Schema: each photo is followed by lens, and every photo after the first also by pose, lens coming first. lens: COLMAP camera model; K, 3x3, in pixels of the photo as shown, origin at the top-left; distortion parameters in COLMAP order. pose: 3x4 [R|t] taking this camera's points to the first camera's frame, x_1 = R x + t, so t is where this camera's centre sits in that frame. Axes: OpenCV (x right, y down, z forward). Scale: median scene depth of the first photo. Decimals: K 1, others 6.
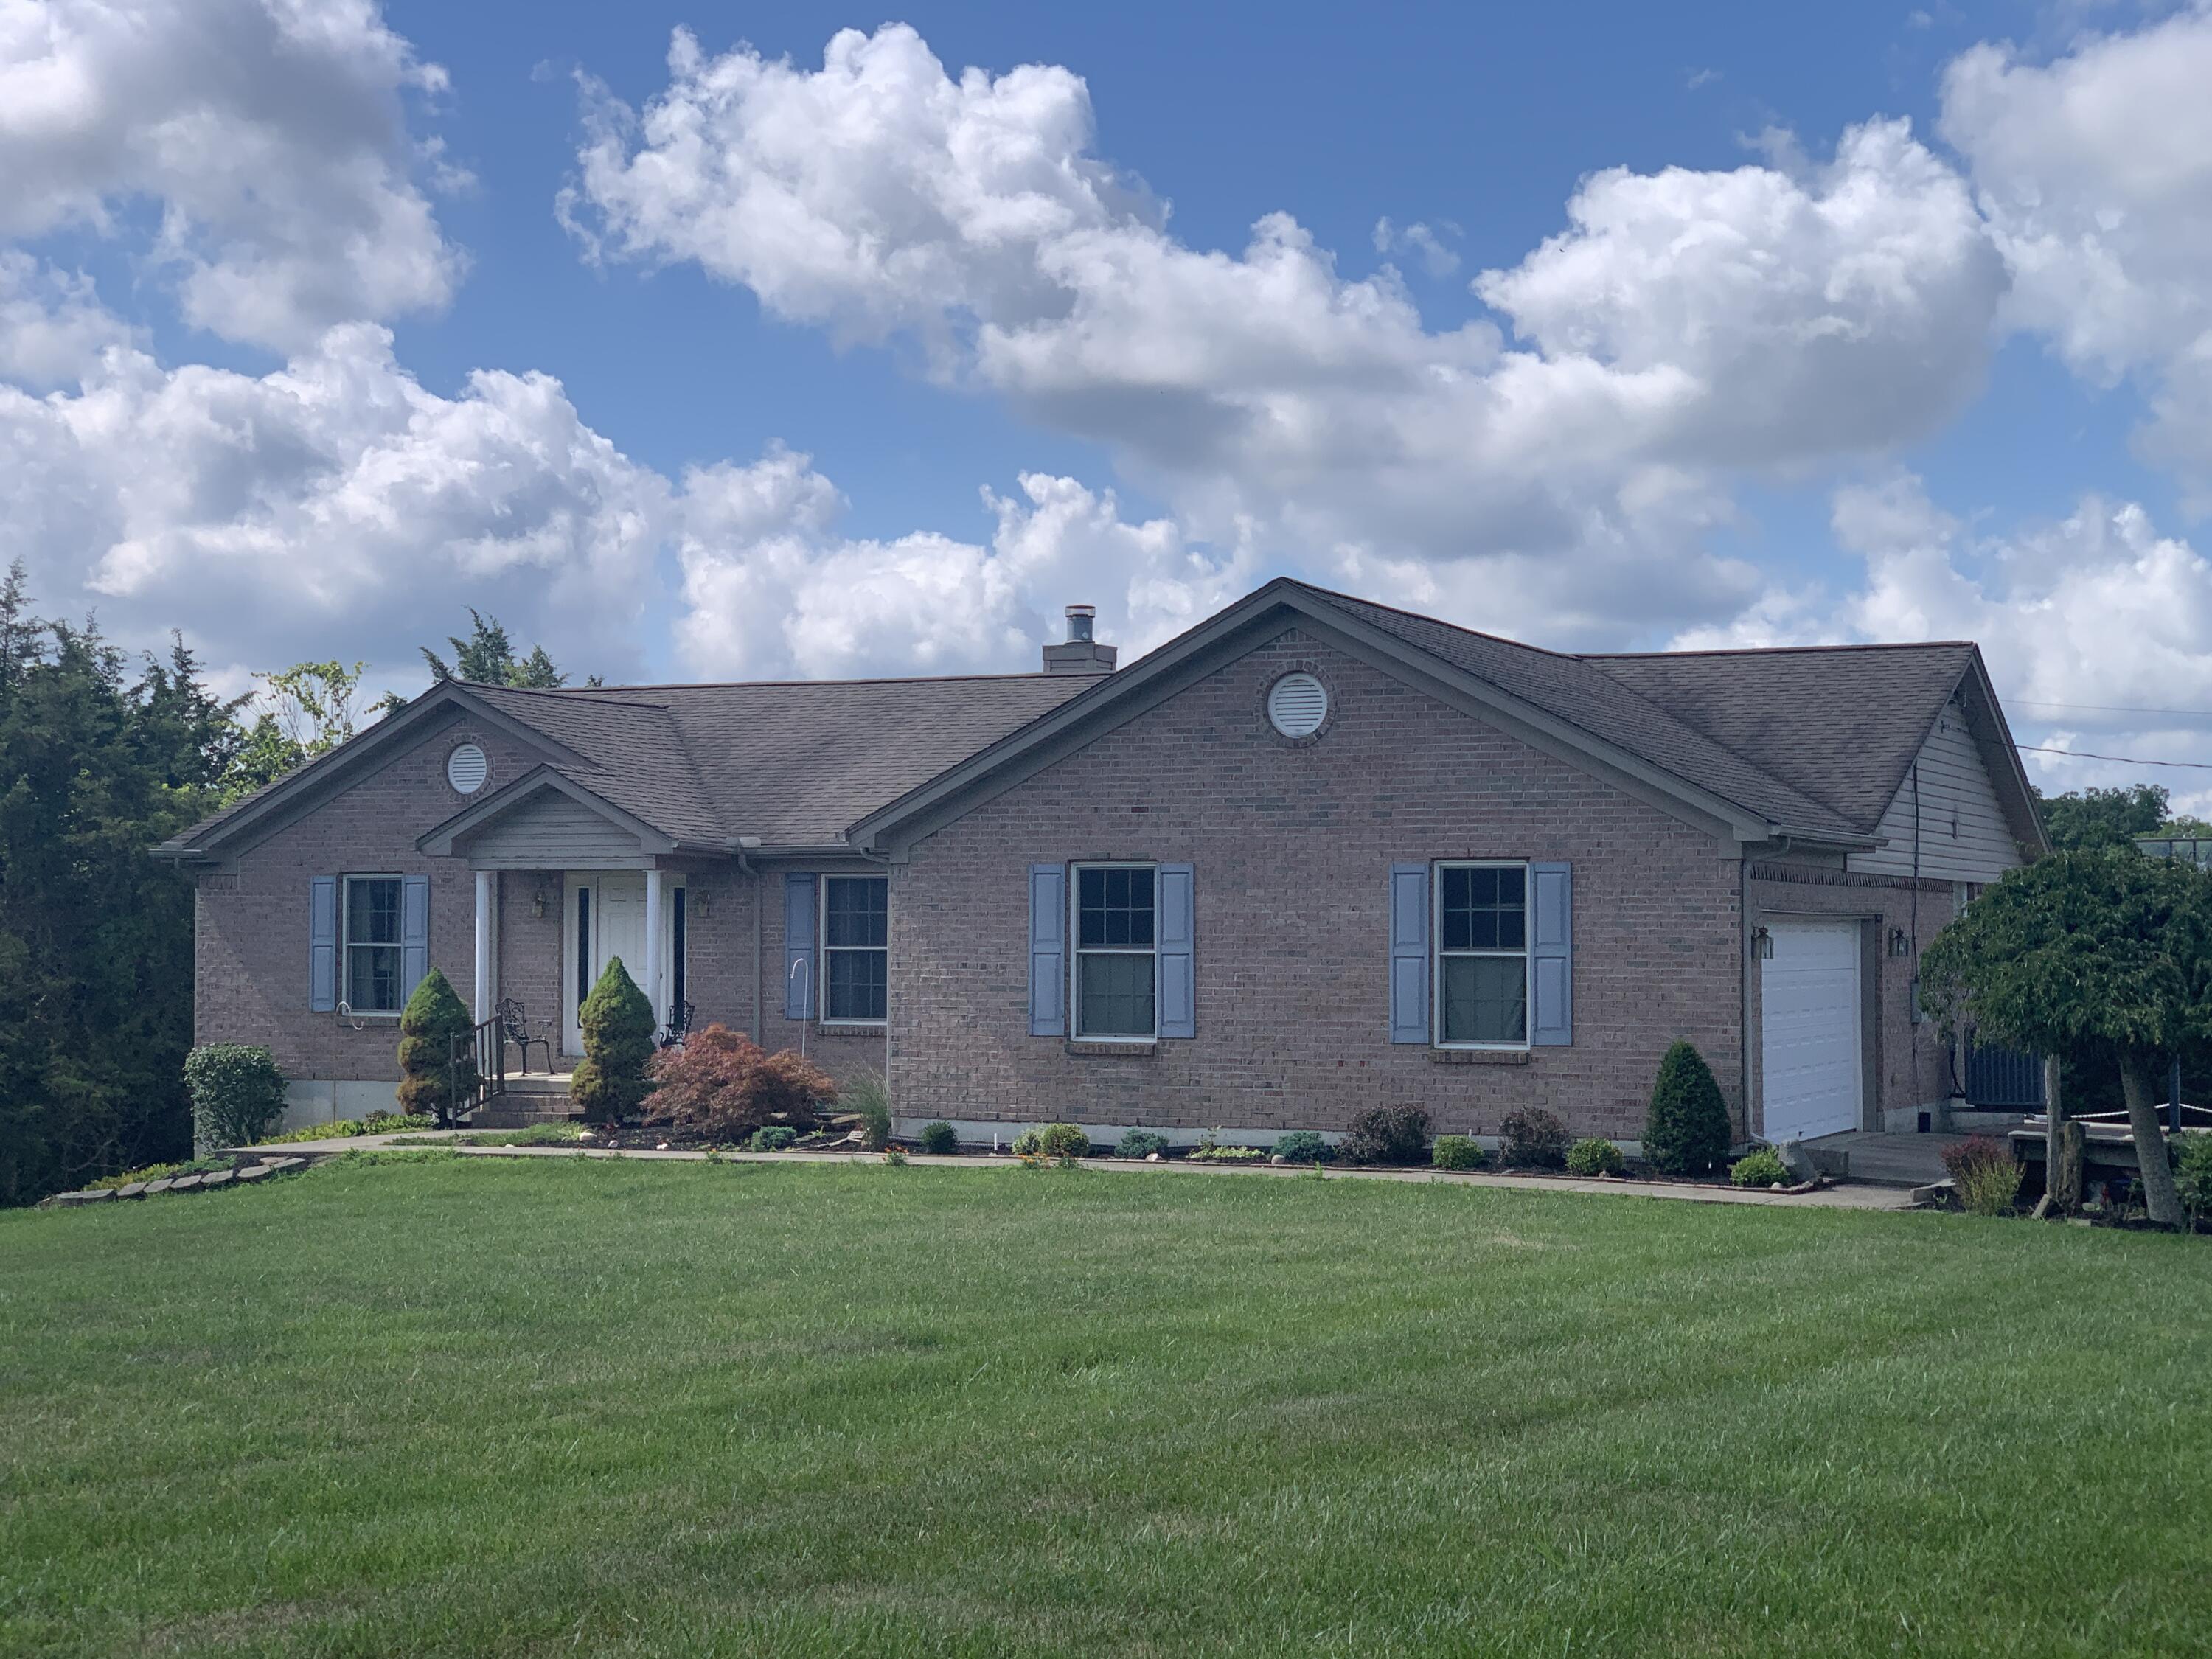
lens RADIAL K [[3218.6, 0, 1101.1], [0, 3218.6, 814.5], [0, 0, 1]] dist [0.057747, 0.000000]
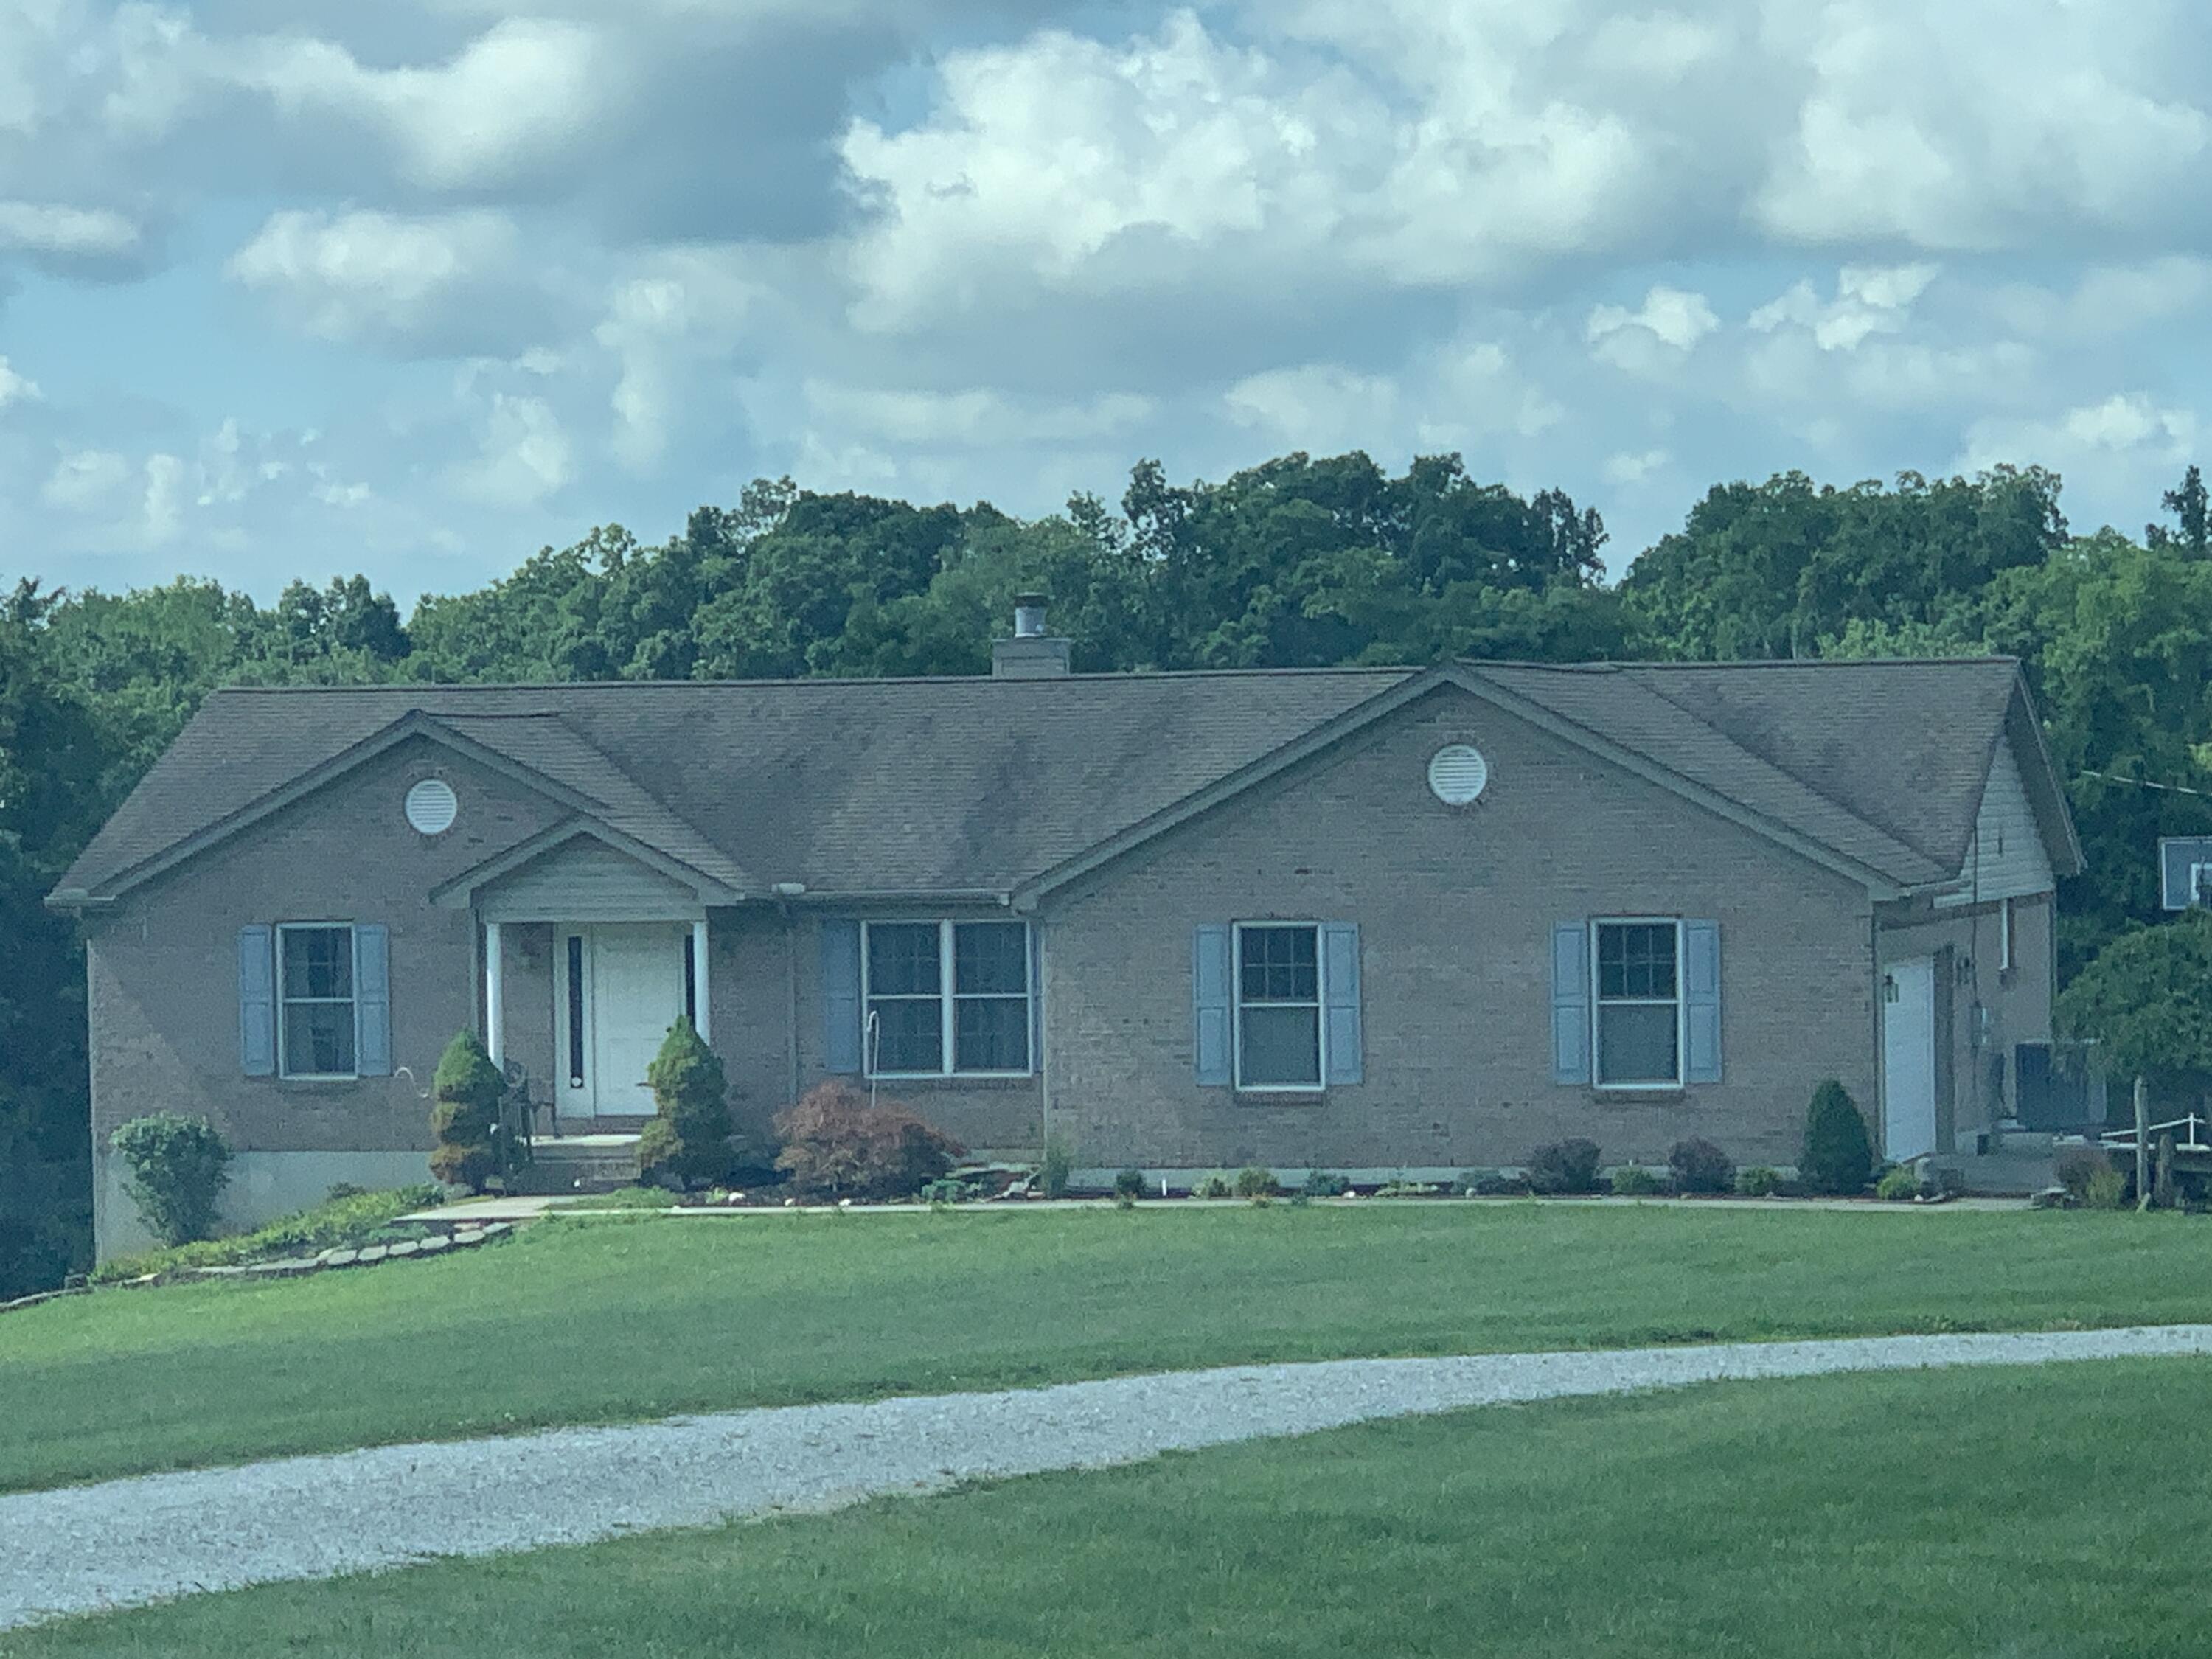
lens RADIAL K [[8242.2, 0, 1106.8], [0, 8242.2, 832.0], [0, 0, 1]] dist [-0.013088, 0.000000]
pose [[0.978029, -0.021521, 0.207353, -0.612916], [0.011570, 0.998728, 0.049085, -0.148169], [-0.208146, -0.045608, 0.977034, -1.635115]]
